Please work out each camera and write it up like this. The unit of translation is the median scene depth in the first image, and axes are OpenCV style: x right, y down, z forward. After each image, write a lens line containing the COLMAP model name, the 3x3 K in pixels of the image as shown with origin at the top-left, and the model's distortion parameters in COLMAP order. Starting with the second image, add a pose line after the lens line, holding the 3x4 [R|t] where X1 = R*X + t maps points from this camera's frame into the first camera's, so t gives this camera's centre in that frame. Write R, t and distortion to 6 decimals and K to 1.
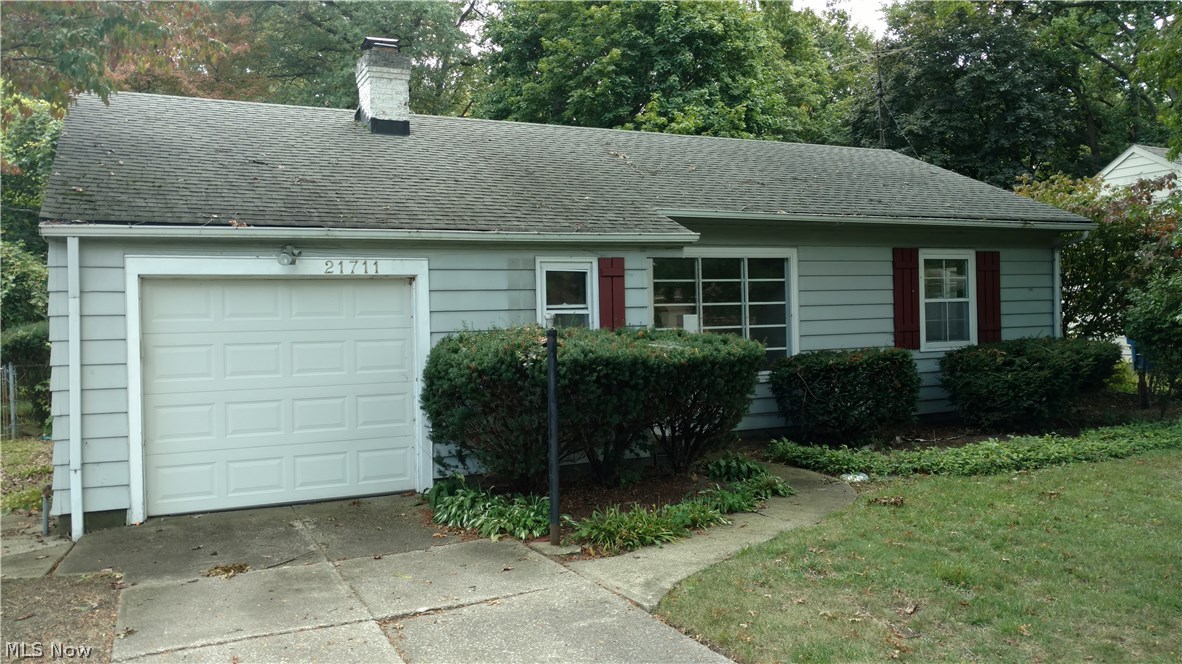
lens RADIAL K [[939.1, 0, 590.7], [0, 939.1, 327.8], [0, 0, 1]] dist [0.017458, -0.003715]
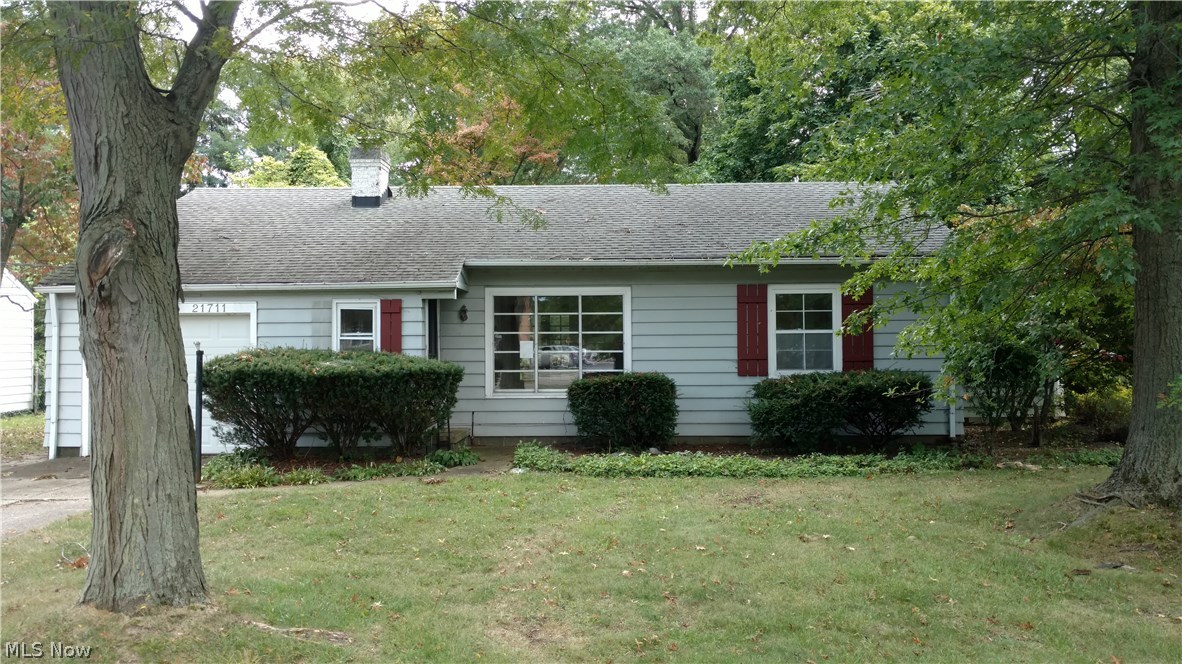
lens RADIAL K [[939.1, 0, 592.1], [0, 939.1, 334.9], [0, 0, 1]] dist [0.017458, -0.003715]
pose [[0.885385, 0.015757, -0.464591, 0.913756], [-0.020138, 0.999787, -0.004470, -0.022072], [0.464421, 0.013313, 0.885514, -0.088858]]
